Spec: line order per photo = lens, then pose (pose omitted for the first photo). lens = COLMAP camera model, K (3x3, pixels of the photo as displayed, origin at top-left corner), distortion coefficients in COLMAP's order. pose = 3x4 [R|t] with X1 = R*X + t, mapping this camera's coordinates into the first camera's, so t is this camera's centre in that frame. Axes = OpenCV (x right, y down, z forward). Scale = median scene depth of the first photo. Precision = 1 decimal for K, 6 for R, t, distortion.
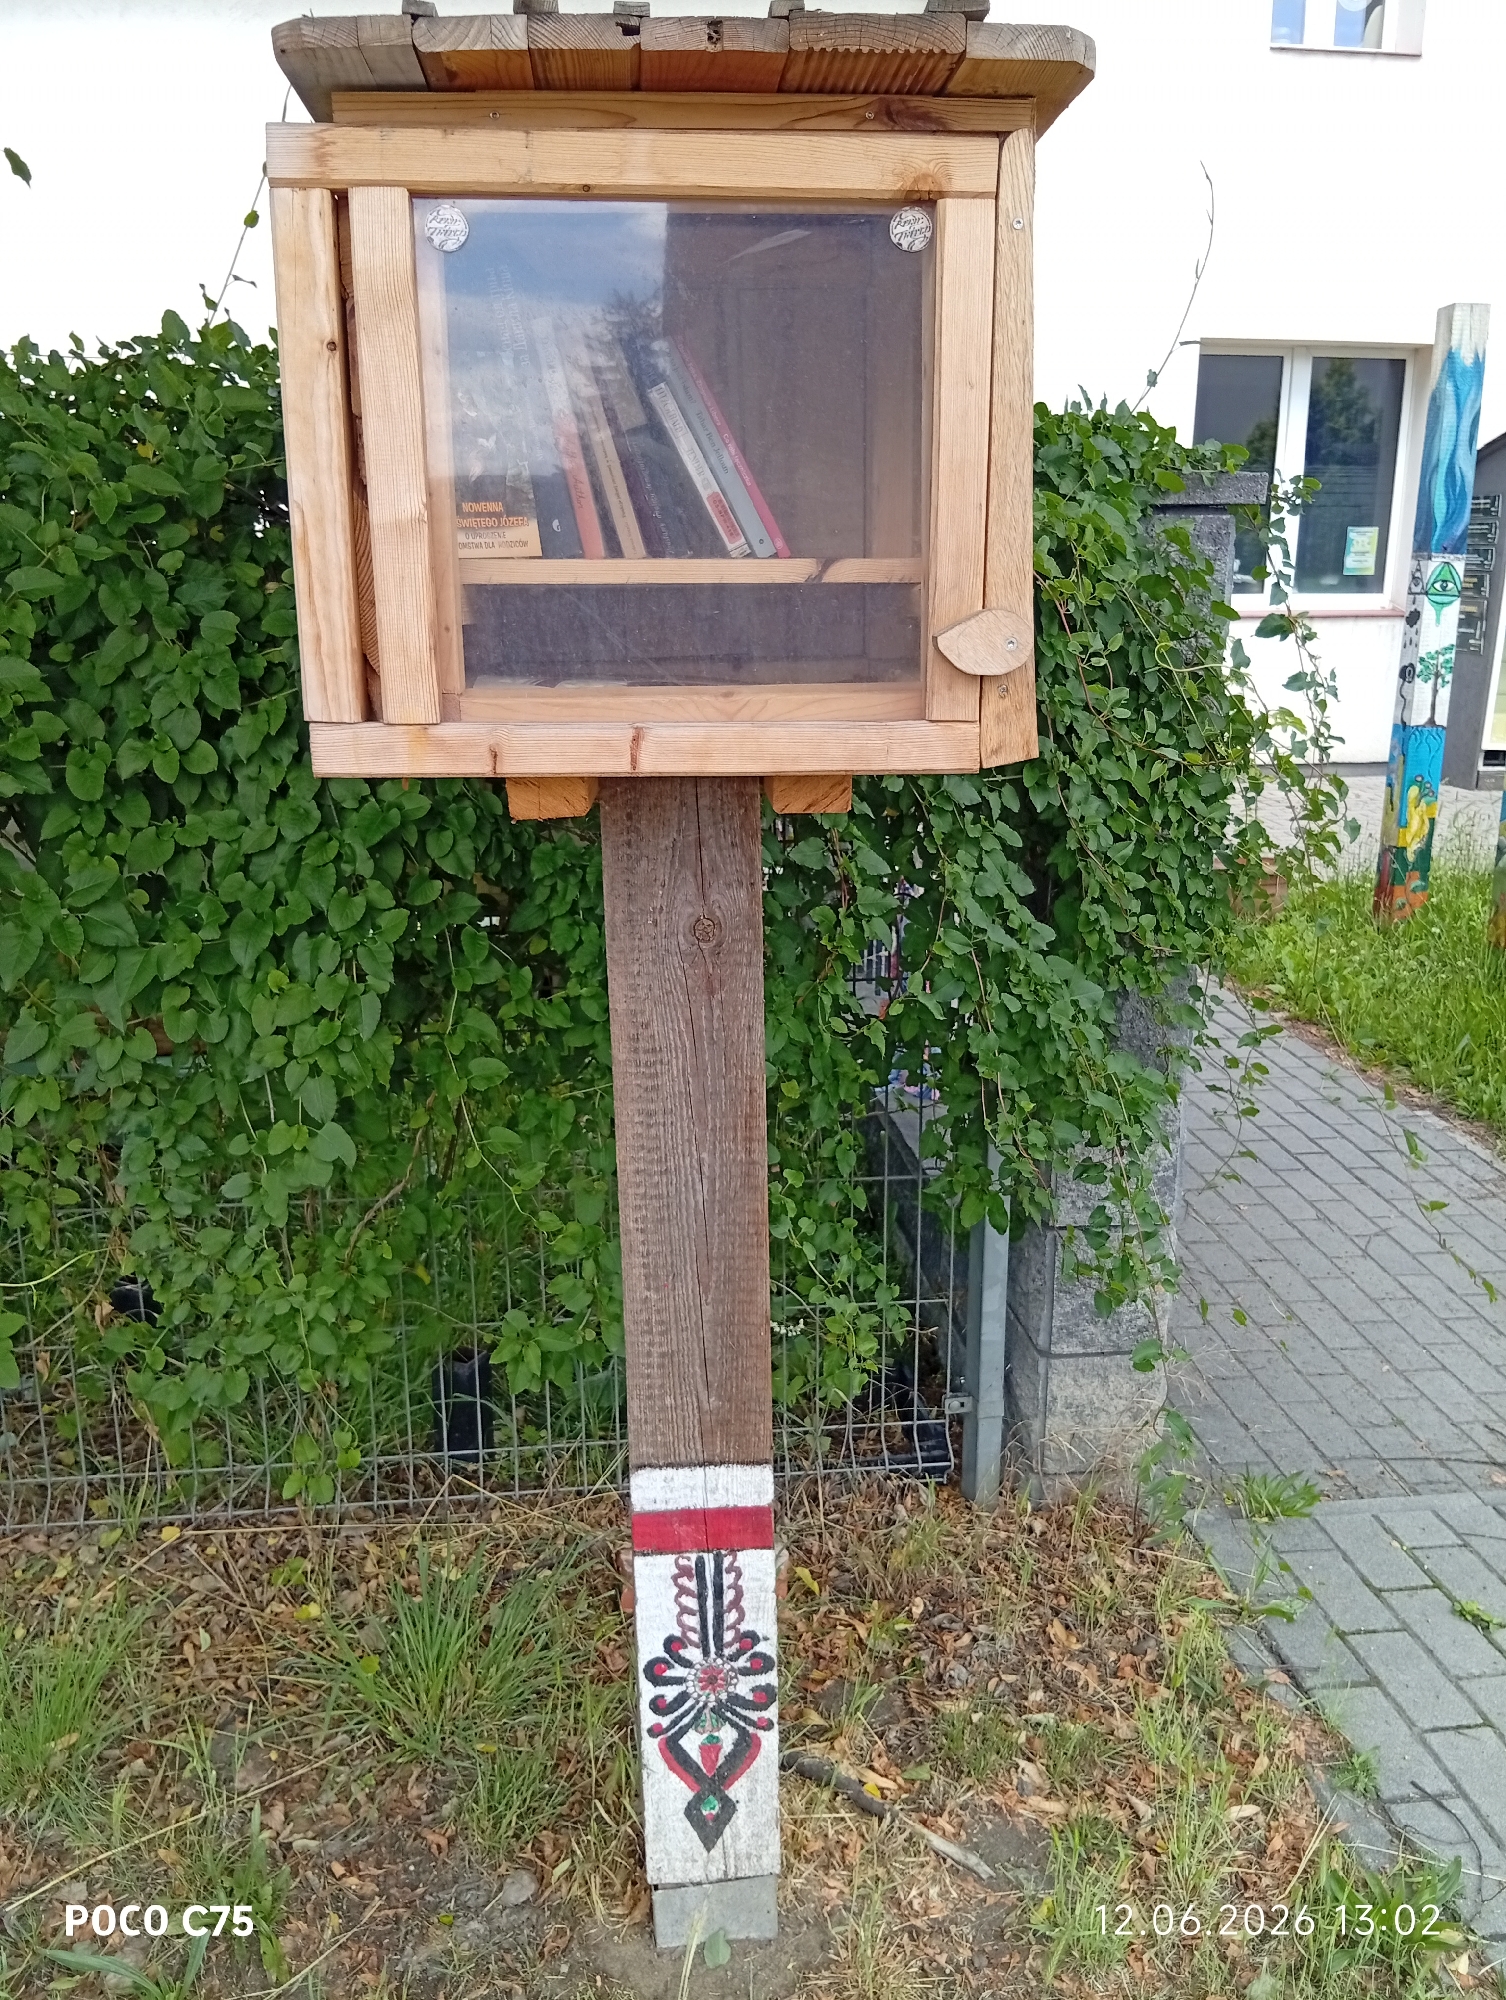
lens RADIAL K [[1640.1, 0, 743.5], [0, 1640.1, 987.4], [0, 0, 1]] dist [0.060215, -0.130760]
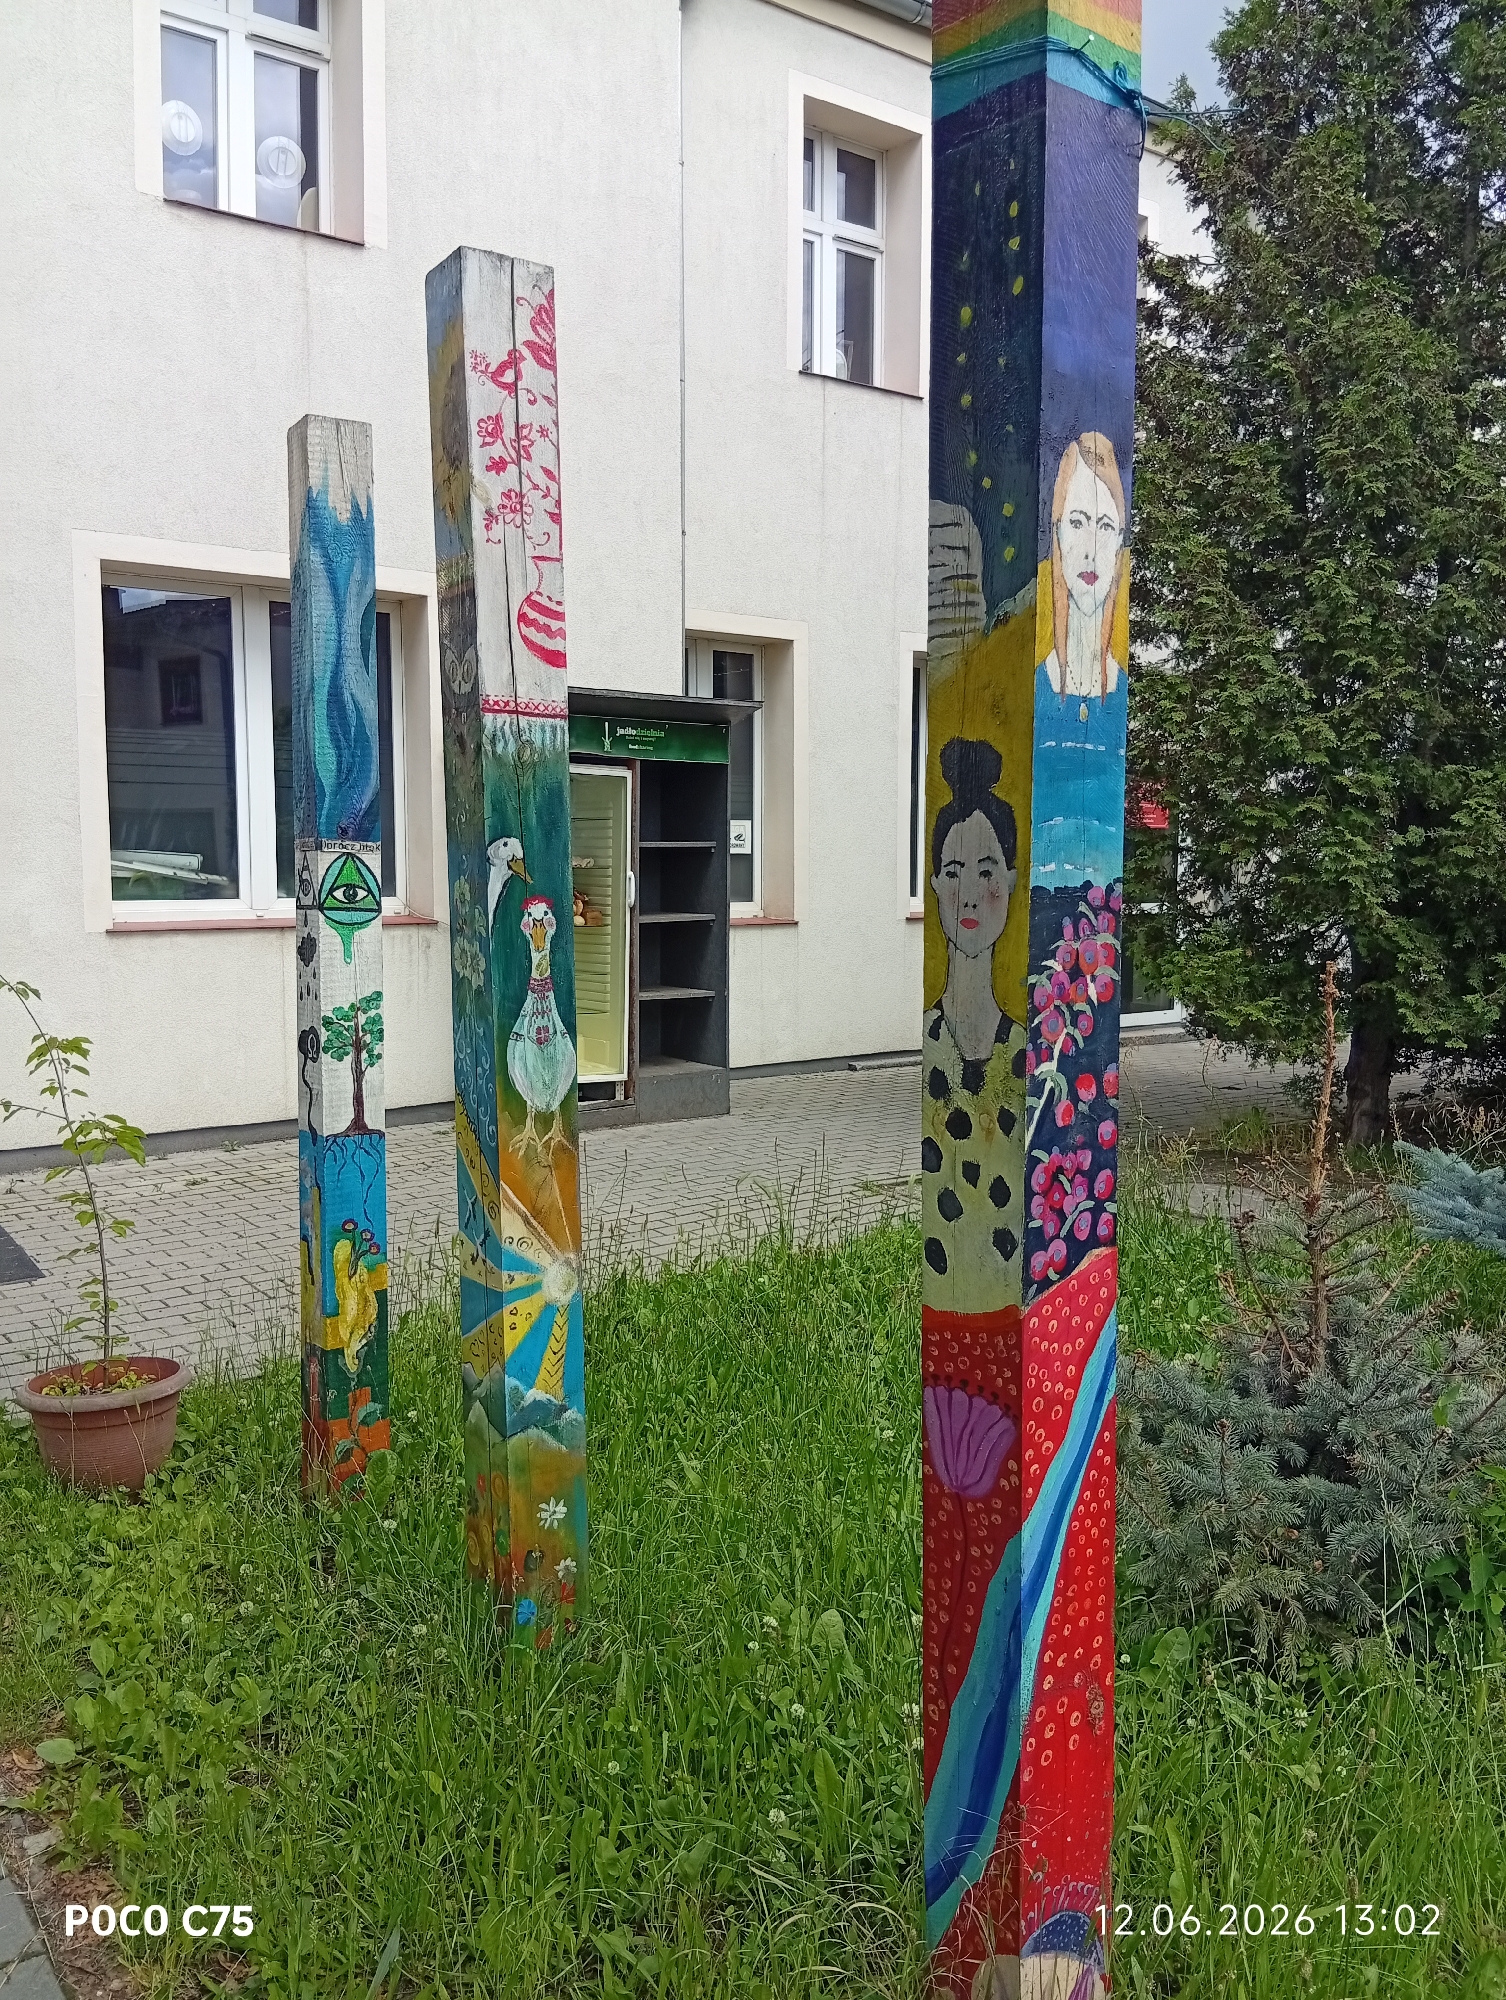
lens RADIAL K [[1640.1, 0, 743.5], [0, 1640.1, 987.4], [0, 0, 1]] dist [0.060215, -0.130760]
pose [[0.870478, -0.043393, 0.490290, 0.257883], [0.128171, 0.981725, -0.140673, -0.111866], [-0.475226, 0.185294, 0.860132, 0.443180]]
